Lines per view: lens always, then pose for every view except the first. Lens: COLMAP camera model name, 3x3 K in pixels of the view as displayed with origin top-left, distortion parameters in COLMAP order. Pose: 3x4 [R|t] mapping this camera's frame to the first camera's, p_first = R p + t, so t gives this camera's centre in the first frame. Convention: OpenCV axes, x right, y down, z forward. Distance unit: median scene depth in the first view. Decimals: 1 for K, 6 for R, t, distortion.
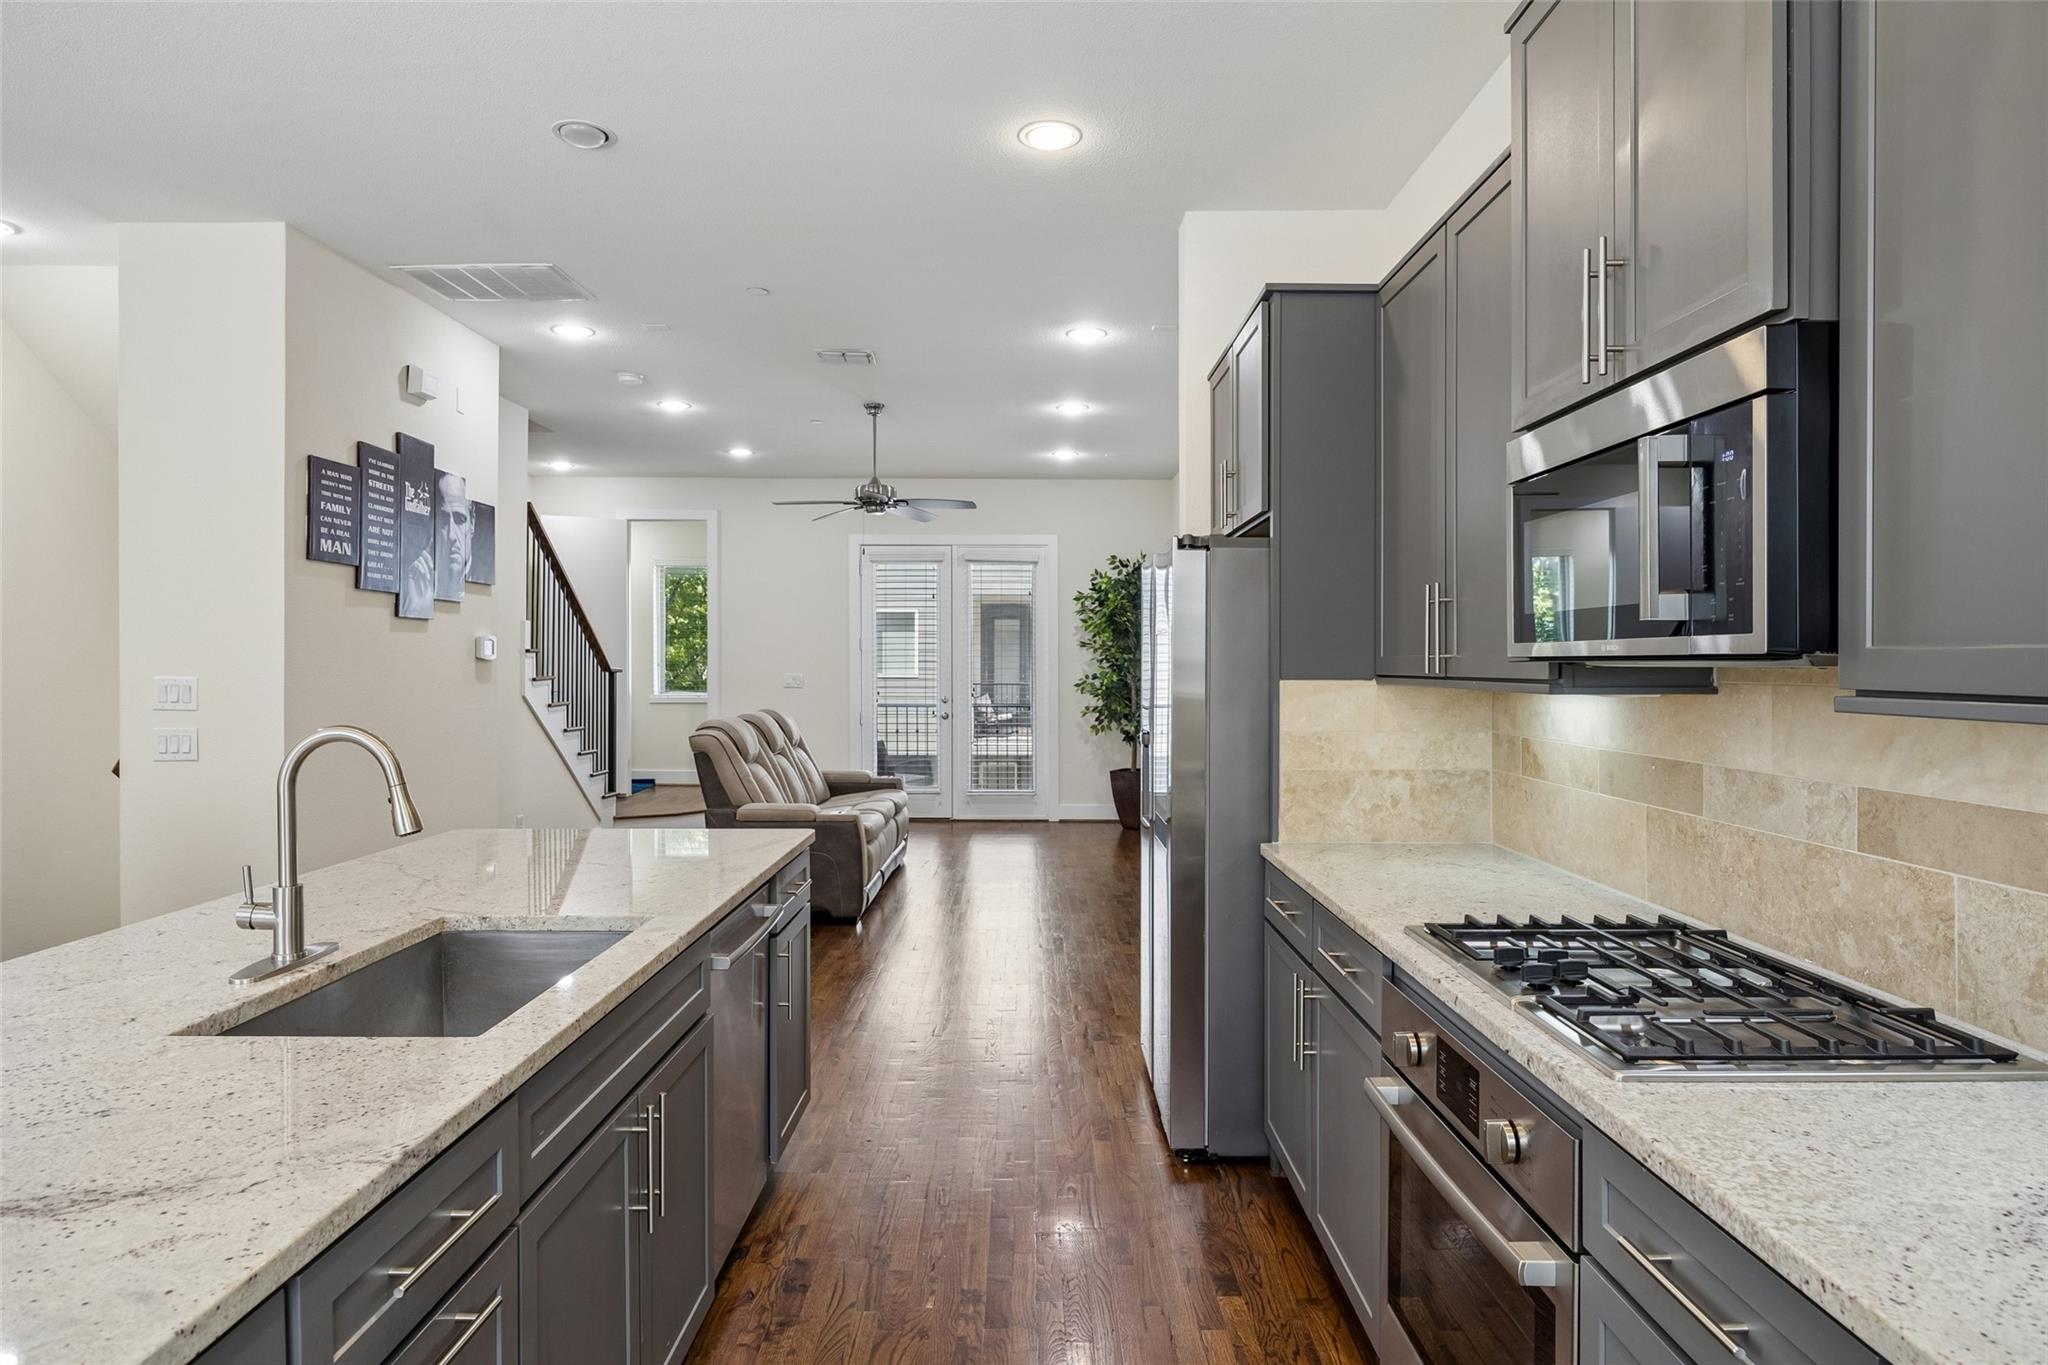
lens RADIAL K [[1209.7, 0, 1016.1], [0, 1209.7, 668.6], [0, 0, 1]] dist [-0.002468, -0.002690]
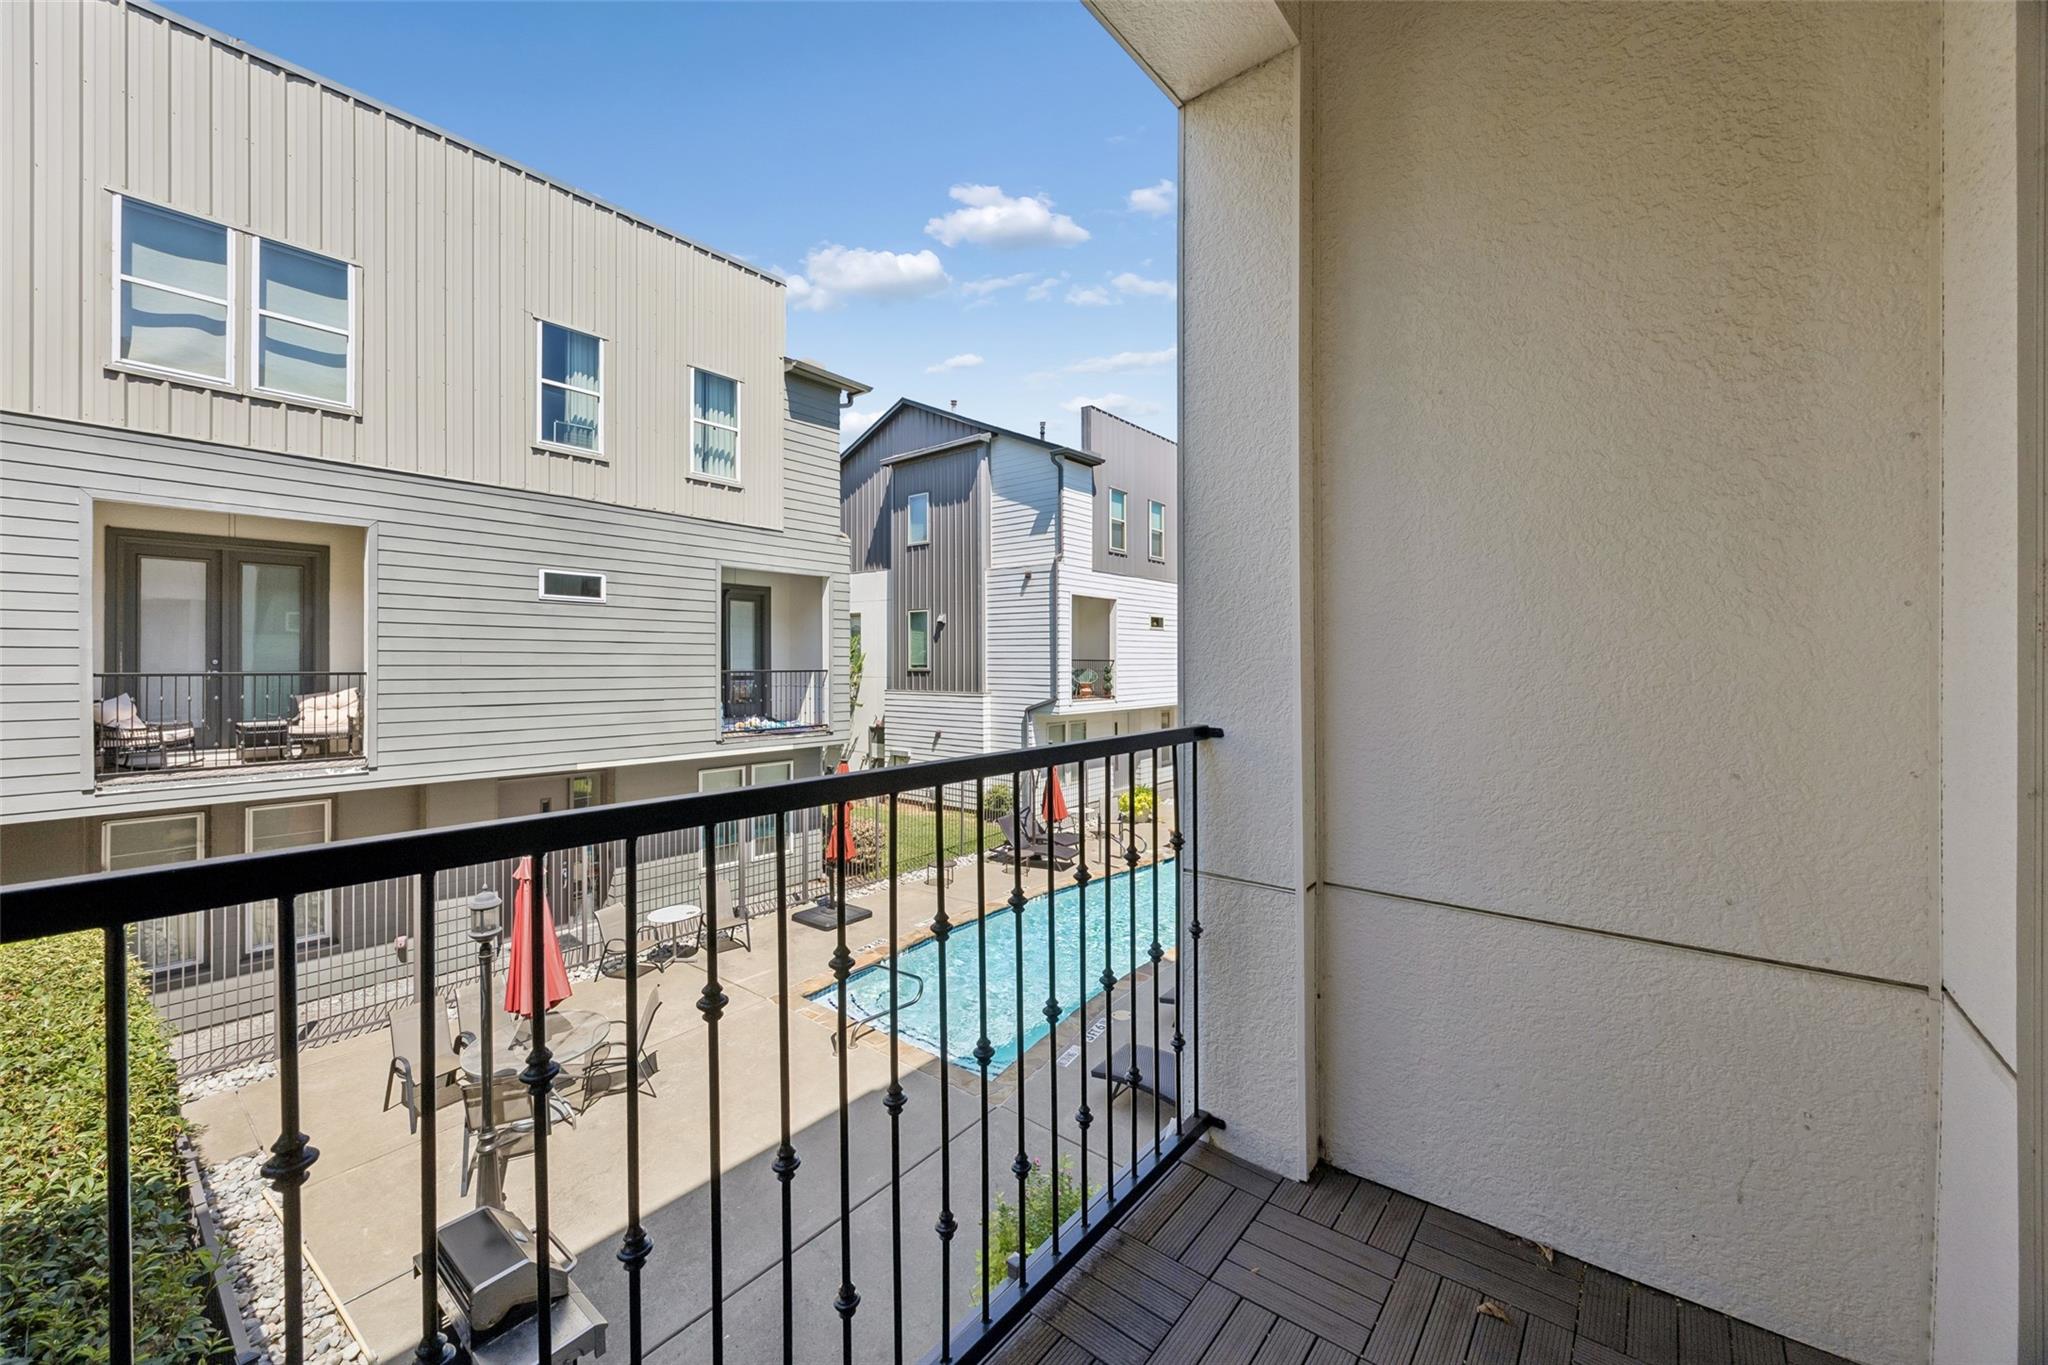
lens RADIAL K [[795.3, 0, 1017.4], [0, 795.3, 667.9], [0, 0, 1]] dist [0.002147, 0.000096]
pose [[0.659062, -0.010049, 0.752021, -0.075326], [0.002187, 0.999932, 0.011445, 0.016590], [-0.752085, -0.005898, 0.659039, 1.245416]]
